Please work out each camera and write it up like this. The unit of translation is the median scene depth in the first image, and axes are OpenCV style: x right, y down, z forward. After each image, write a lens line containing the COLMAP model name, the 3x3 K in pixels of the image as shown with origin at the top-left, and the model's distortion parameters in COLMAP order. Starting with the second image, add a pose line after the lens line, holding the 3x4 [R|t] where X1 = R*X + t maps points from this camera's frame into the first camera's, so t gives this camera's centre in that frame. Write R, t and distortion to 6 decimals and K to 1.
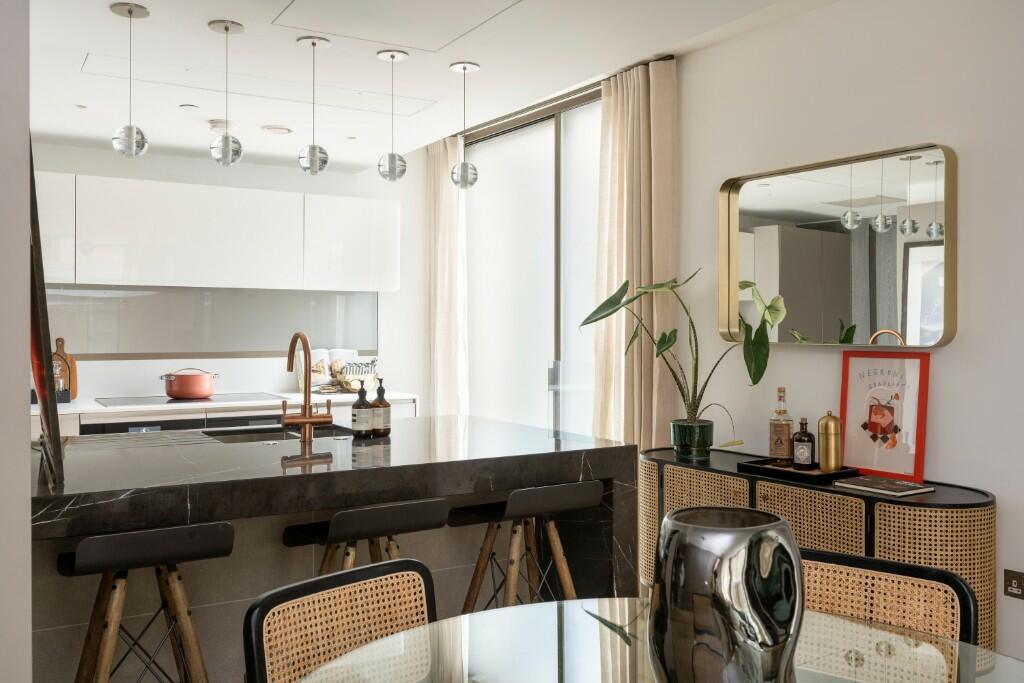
lens RADIAL K [[896.5, 0, 511.8], [0, 896.5, 341.2], [0, 0, 1]] dist [0.051998, 0.002805]
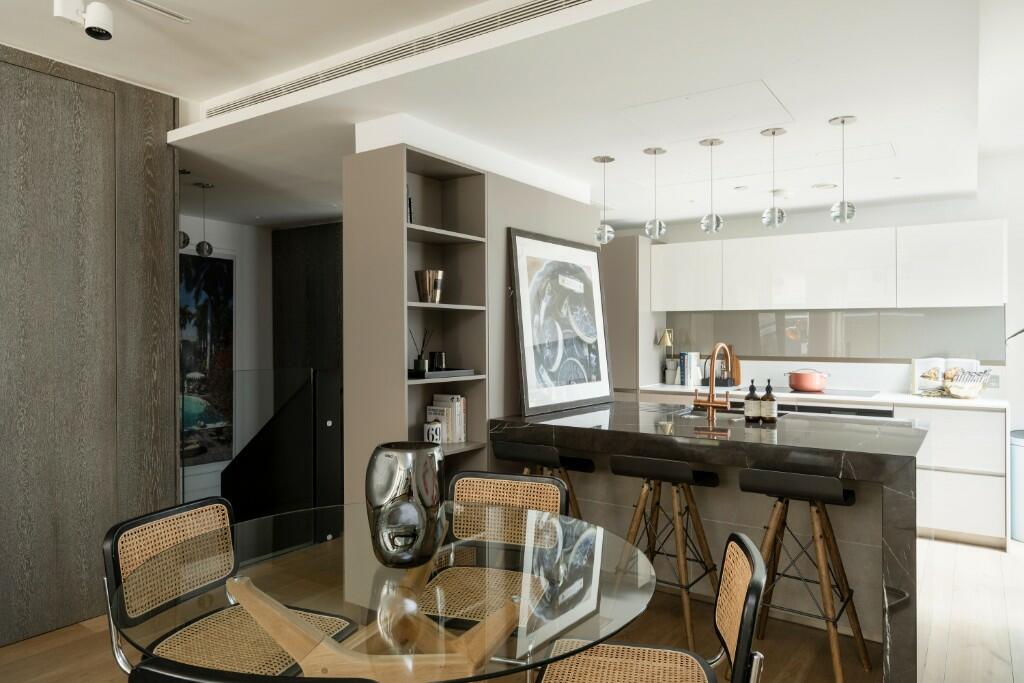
lens RADIAL K [[675.2, 0, 512.0], [0, 675.2, 337.2], [0, 0, 1]] dist [-0.005004, -0.000265]
pose [[0.424602, -0.000849, -0.905380, 0.592140], [-0.011652, 0.999912, -0.006403, -0.011100], [0.905305, 0.013268, 0.424555, 0.217400]]
